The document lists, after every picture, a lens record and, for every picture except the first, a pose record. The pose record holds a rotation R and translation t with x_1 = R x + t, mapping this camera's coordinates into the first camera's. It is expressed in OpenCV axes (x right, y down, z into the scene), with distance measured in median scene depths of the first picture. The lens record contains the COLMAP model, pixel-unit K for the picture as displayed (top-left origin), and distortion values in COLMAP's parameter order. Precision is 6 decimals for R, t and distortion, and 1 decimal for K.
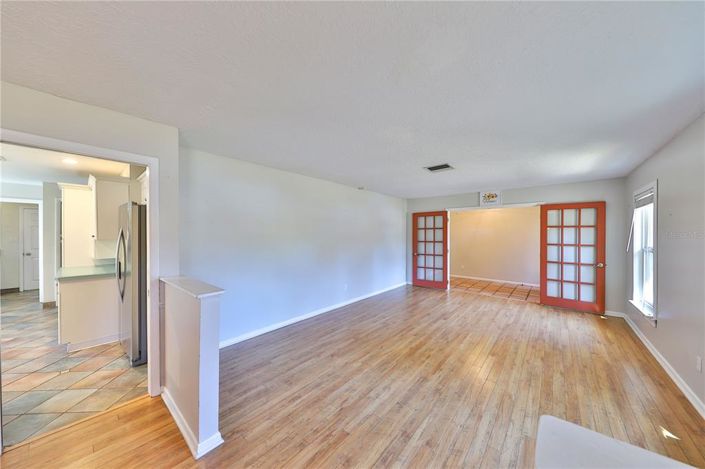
lens RADIAL K [[239.5, 0, 352.0], [0, 239.5, 233.0], [0, 0, 1]] dist [0.000433, -0.002376]
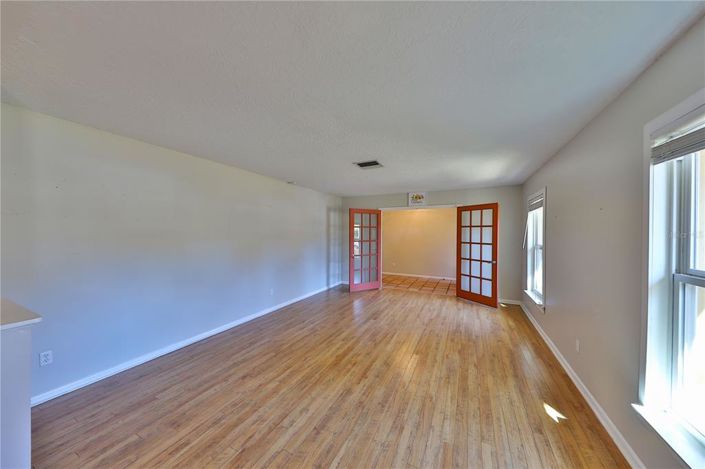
lens RADIAL K [[239.5, 0, 350.5], [0, 239.5, 233.1], [0, 0, 1]] dist [0.000433, -0.002376]
pose [[0.970295, 0.003368, 0.241903, 0.075580], [-0.004438, 0.999983, 0.003879, 0.002243], [-0.241885, -0.004837, 0.970293, 0.097854]]
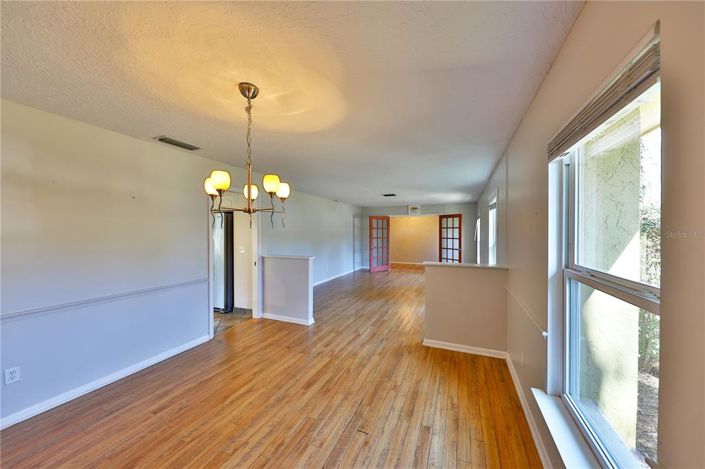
lens RADIAL K [[231.0, 0, 376.2], [0, 231.0, 233.9], [0, 0, 1]] dist [0.001396, 0.000060]
pose [[0.934516, -0.004692, 0.355891, -0.439700], [0.001881, 0.999964, 0.008246, 0.001680], [-0.355917, -0.007037, 0.934491, -0.735620]]
